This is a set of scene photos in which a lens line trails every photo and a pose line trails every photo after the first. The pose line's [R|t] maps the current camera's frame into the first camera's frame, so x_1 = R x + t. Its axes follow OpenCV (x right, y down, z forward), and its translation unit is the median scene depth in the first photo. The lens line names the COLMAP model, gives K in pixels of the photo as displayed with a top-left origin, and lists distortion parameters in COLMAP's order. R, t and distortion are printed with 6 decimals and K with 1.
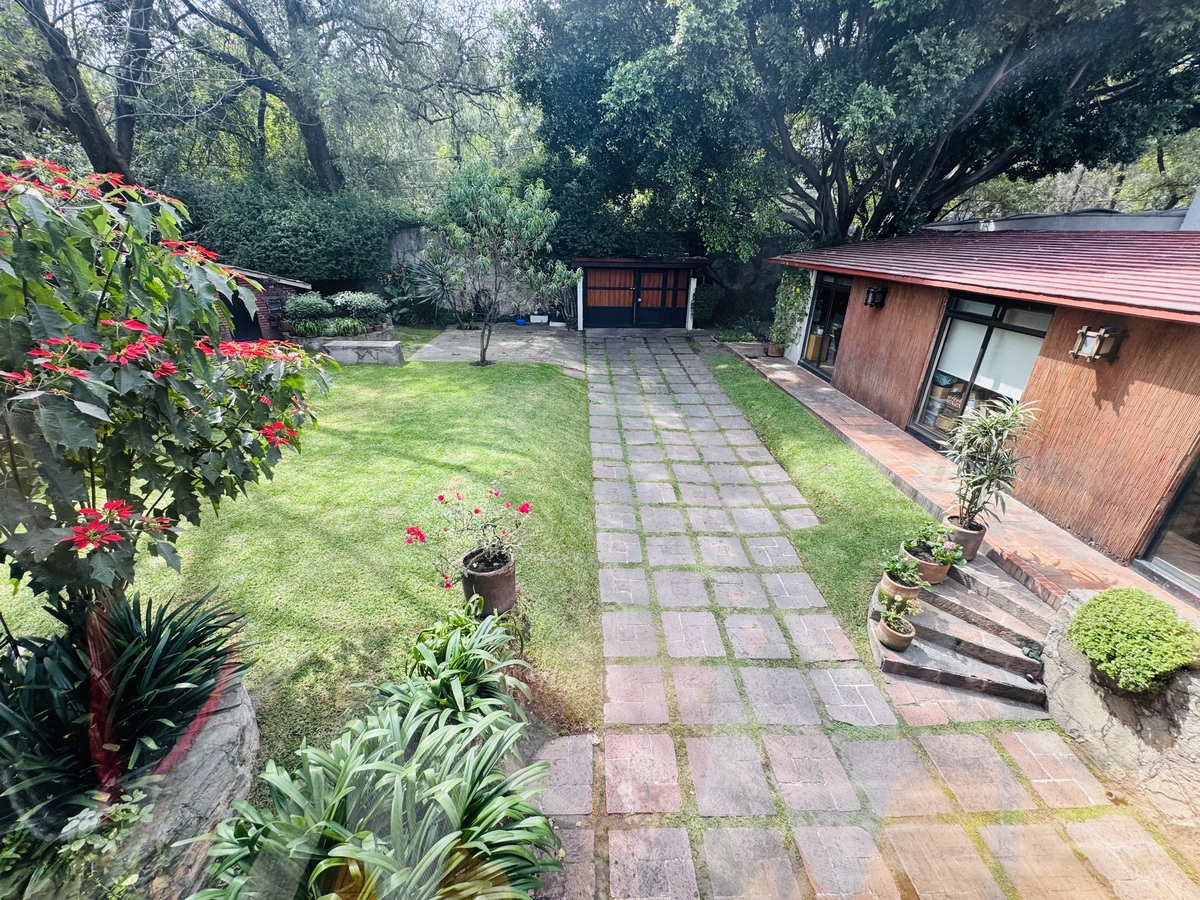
lens RADIAL K [[480.4, 0, 602.7], [0, 480.4, 451.8], [0, 0, 1]] dist [-0.002039, 0.000080]
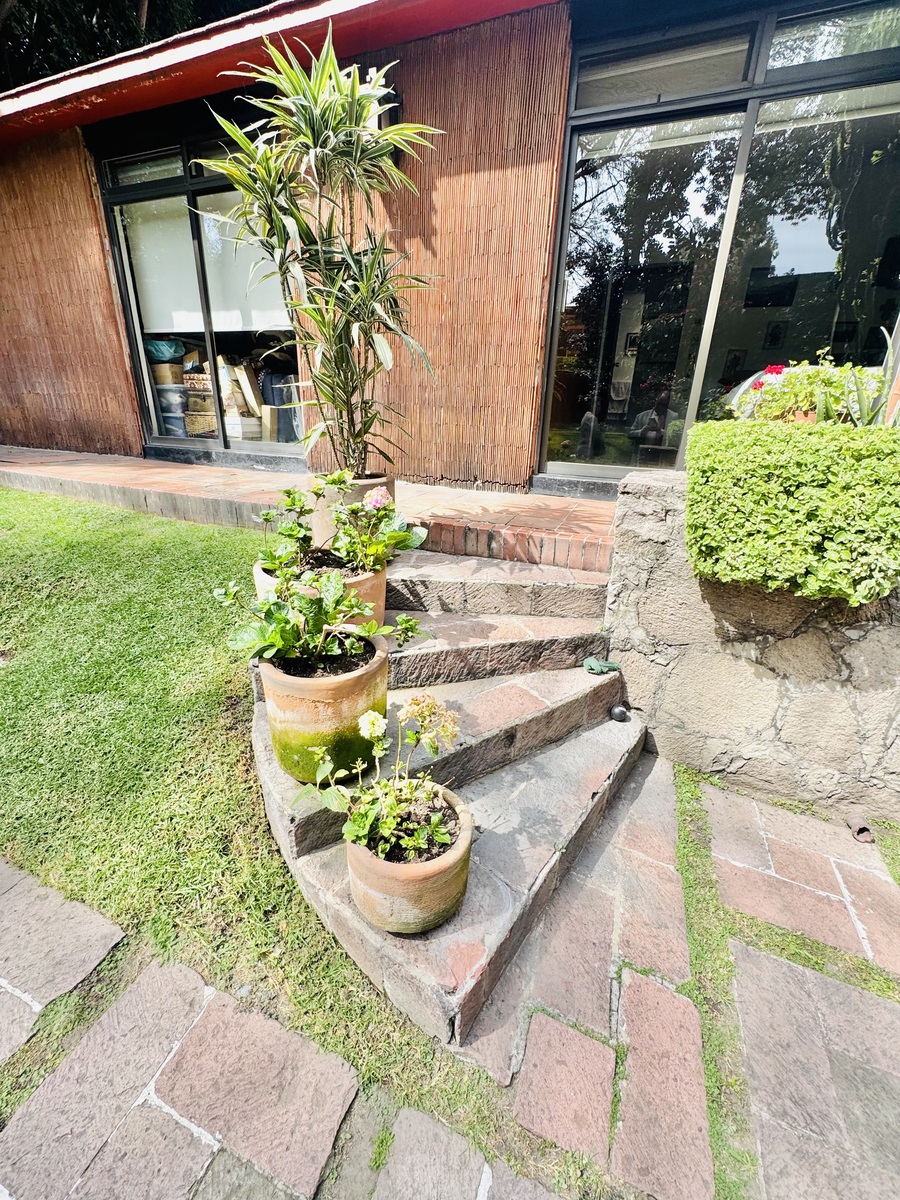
lens RADIAL K [[480.4, 0, 448.3], [0, 480.4, 597.6], [0, 0, 1]] dist [-0.002039, 0.000080]
pose [[0.415381, -0.335993, 0.845321, 0.301551], [0.357938, 0.914690, 0.187678, 0.144723], [-0.836265, 0.224615, 0.500210, 0.553785]]
